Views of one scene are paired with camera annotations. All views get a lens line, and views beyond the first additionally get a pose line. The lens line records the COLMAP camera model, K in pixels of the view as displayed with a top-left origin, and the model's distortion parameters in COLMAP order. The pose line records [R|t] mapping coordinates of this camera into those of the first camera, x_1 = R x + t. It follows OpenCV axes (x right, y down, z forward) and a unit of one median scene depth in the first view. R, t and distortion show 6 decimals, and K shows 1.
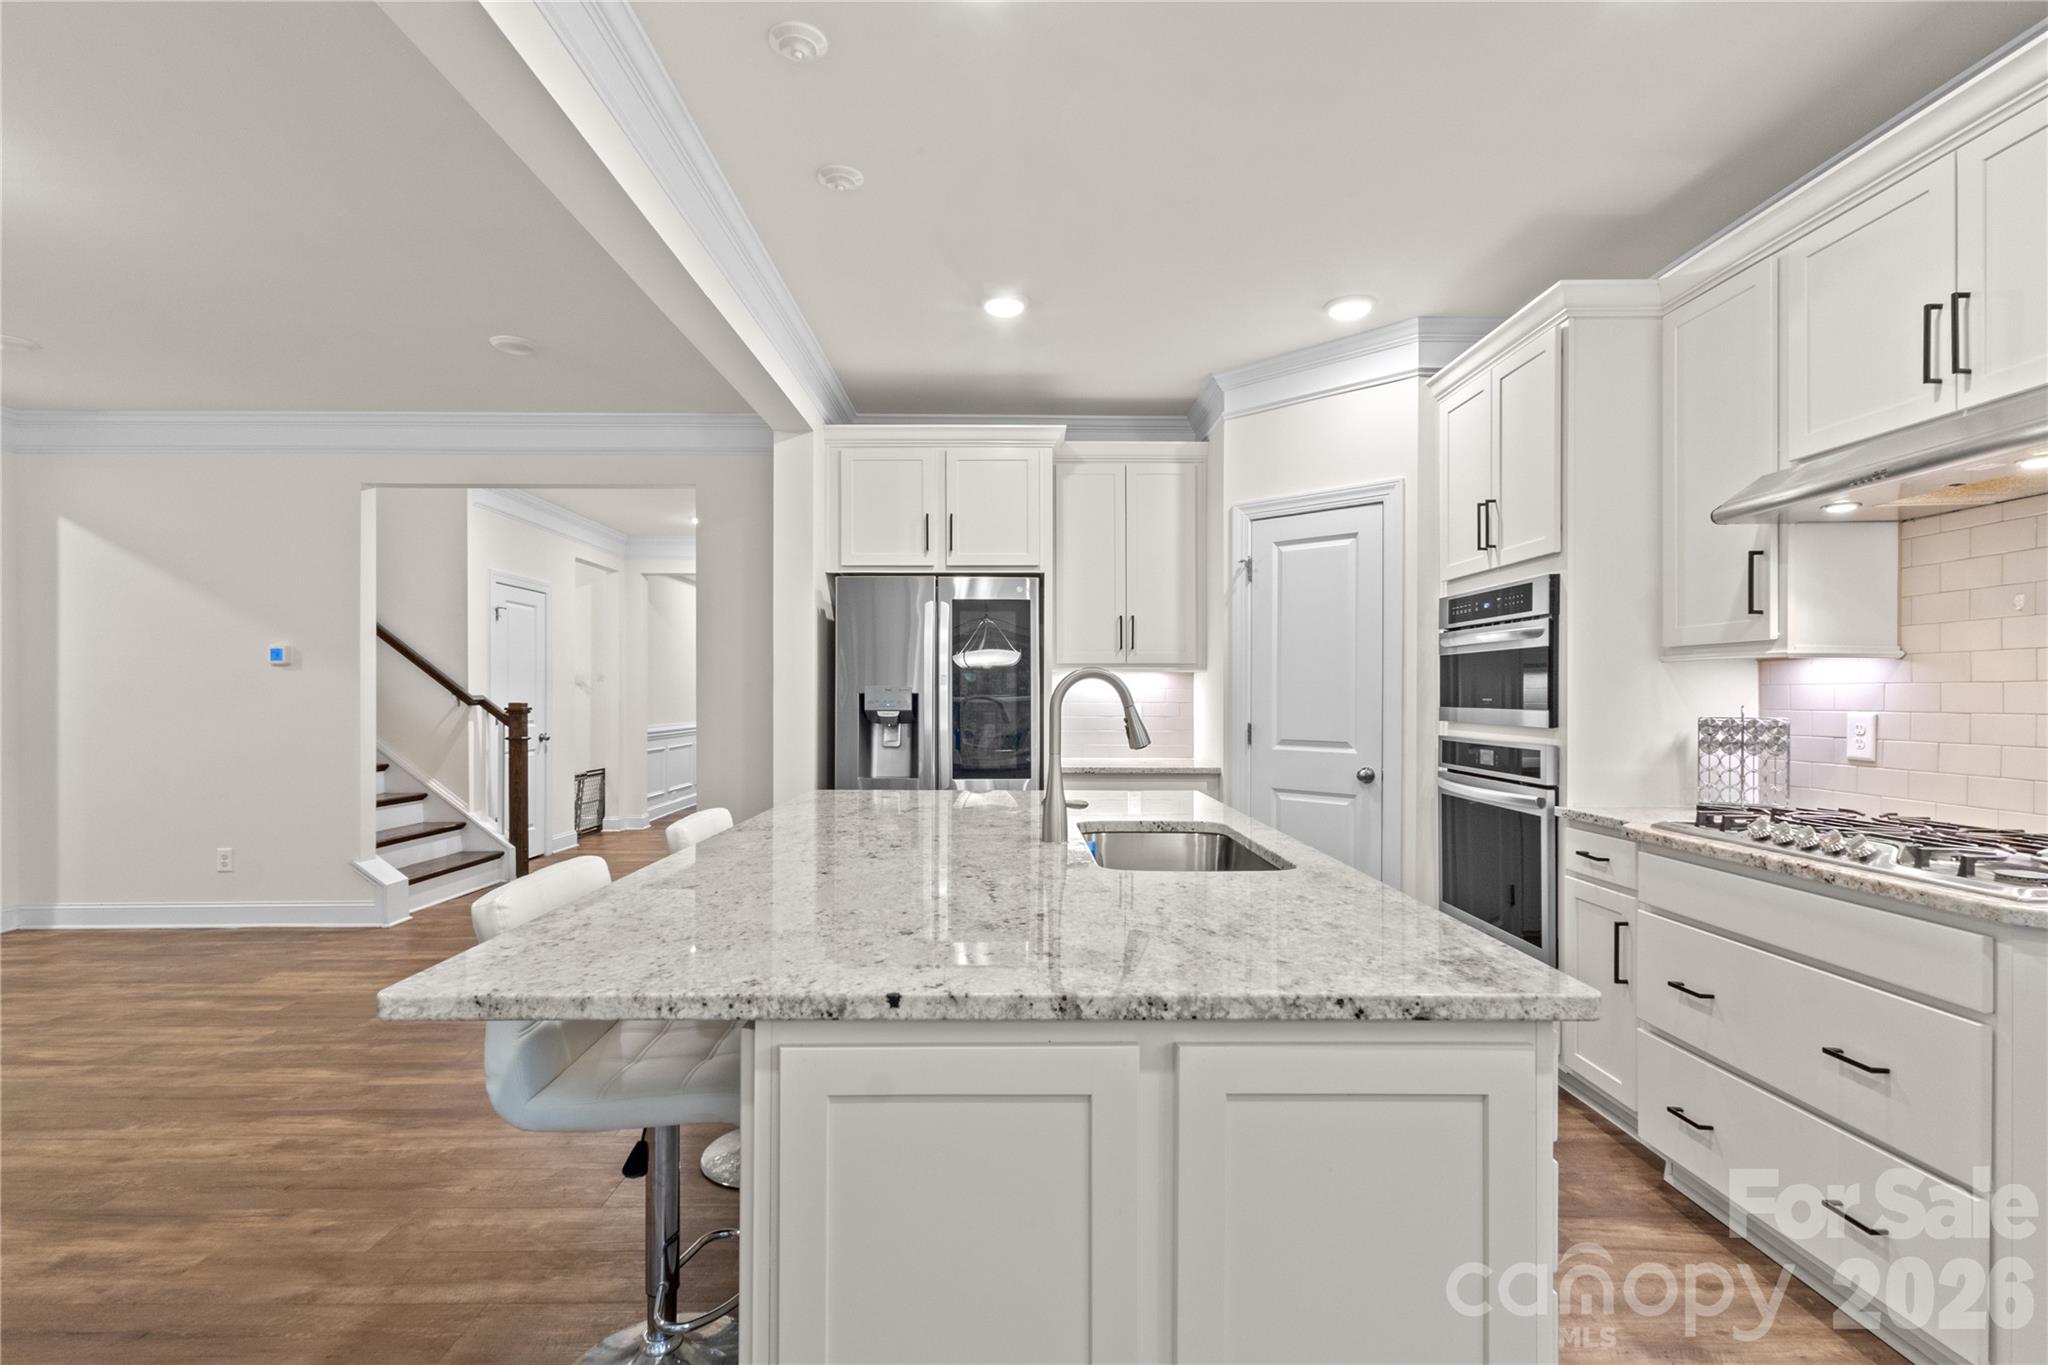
lens RADIAL K [[962.0, 0, 1019.3], [0, 962.0, 689.9], [0, 0, 1]] dist [0.006668, 0.000797]
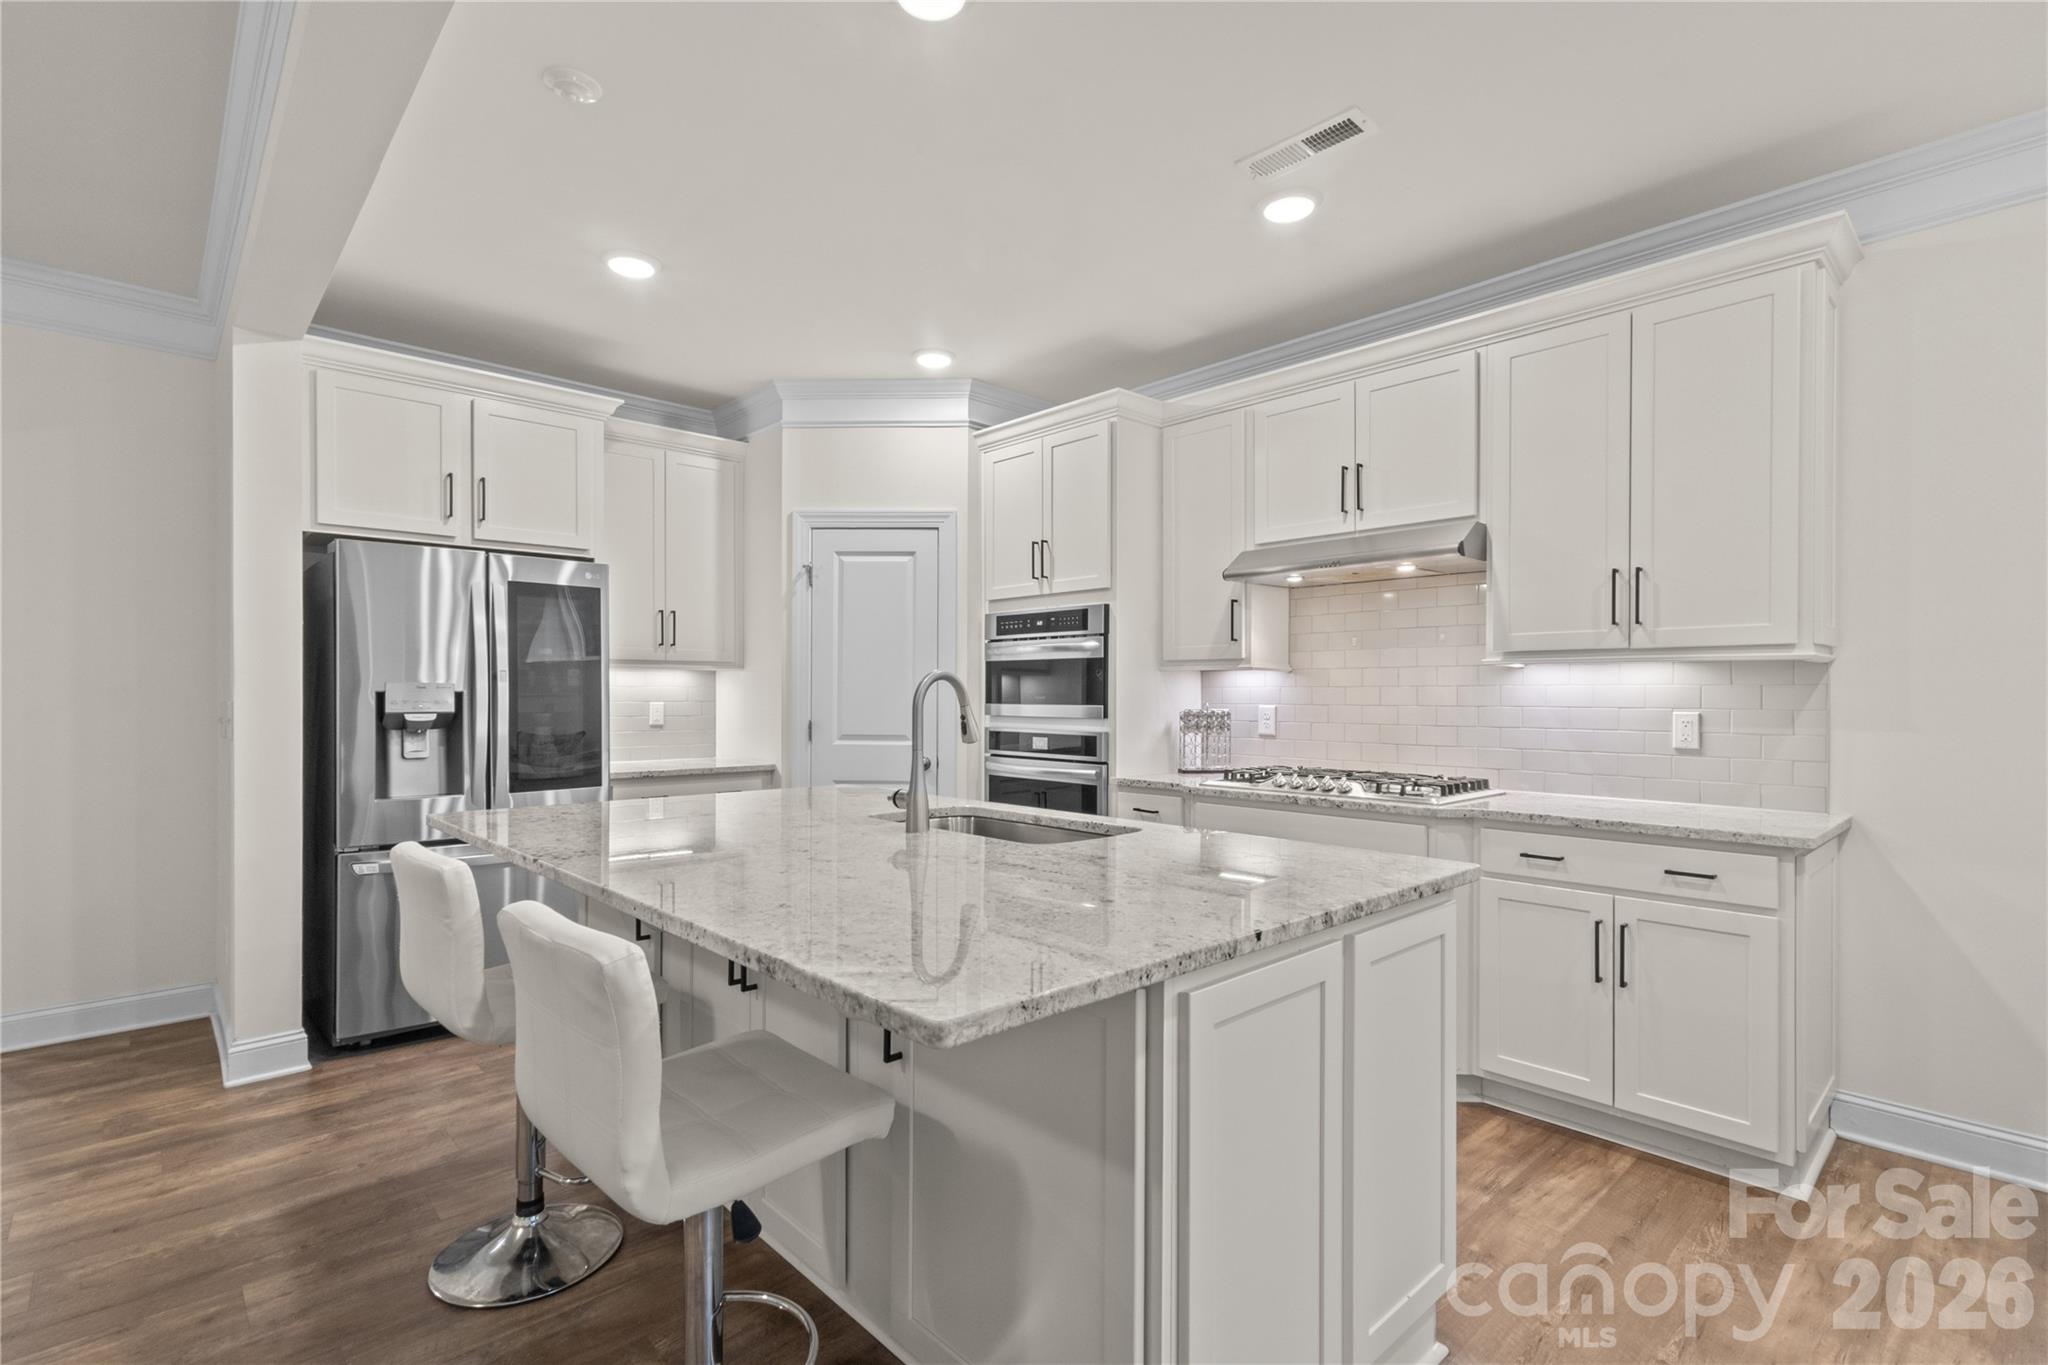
lens RADIAL K [[962.0, 0, 1023.7], [0, 962.0, 689.2], [0, 0, 1]] dist [0.006668, 0.000797]
pose [[0.736463, 0.002732, 0.676472, -0.370653], [-0.004836, 0.999988, 0.001227, -0.002334], [-0.676461, -0.004175, 0.736467, 0.078865]]
